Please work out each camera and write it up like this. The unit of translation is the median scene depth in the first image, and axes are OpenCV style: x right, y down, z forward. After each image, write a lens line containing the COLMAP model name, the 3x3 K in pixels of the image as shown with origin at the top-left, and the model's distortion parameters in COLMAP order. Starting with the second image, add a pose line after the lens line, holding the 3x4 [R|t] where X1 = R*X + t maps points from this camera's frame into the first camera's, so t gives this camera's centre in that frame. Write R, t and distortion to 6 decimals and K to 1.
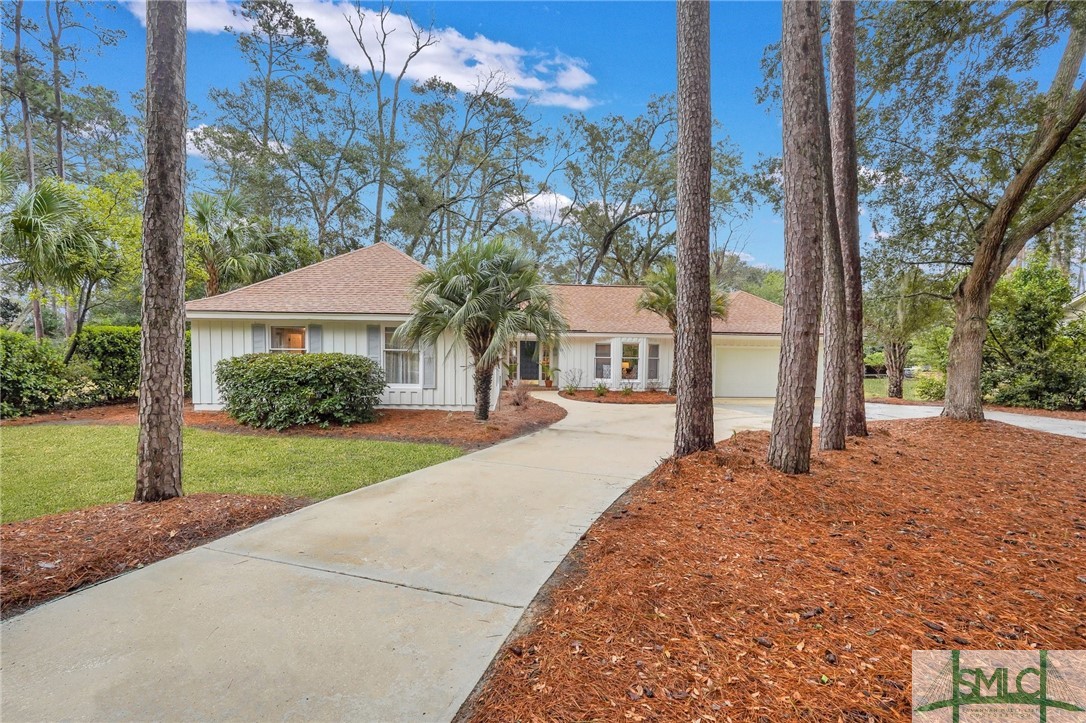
lens RADIAL K [[484.9, 0, 540.7], [0, 484.9, 363.3], [0, 0, 1]] dist [-0.012514, 0.006248]
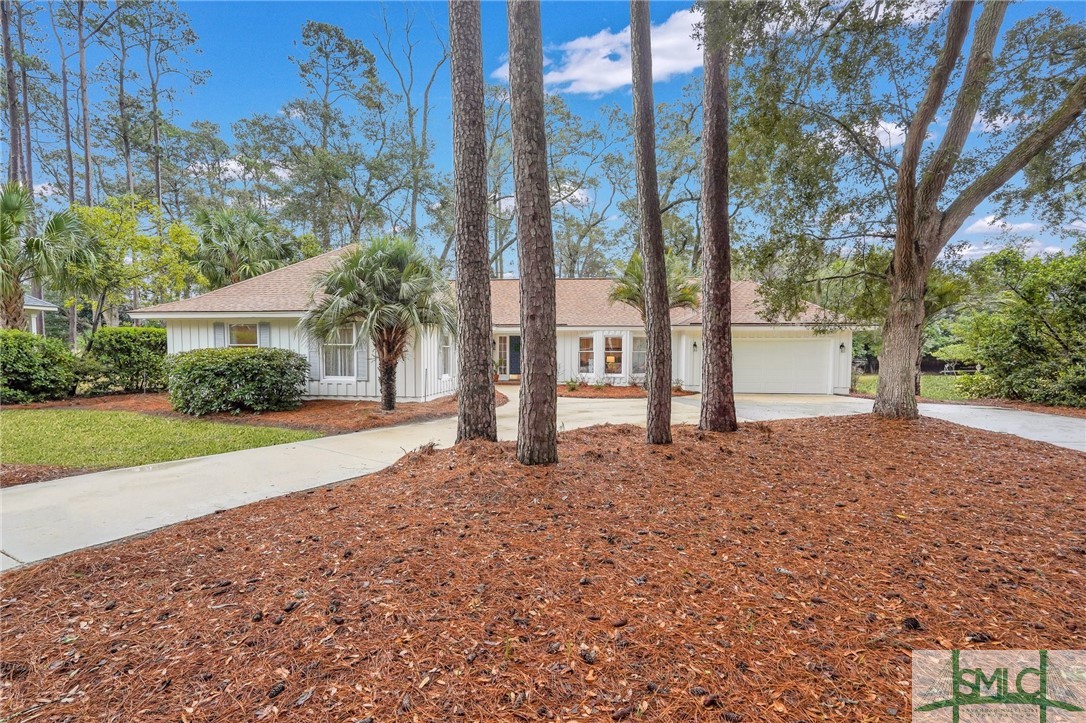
lens RADIAL K [[484.9, 0, 540.7], [0, 484.9, 363.3], [0, 0, 1]] dist [-0.012514, 0.006248]
pose [[0.984384, -0.003965, -0.175991, 0.348069], [0.004765, 0.999980, 0.004120, 0.012087], [0.175971, -0.004894, 0.984383, 0.030242]]
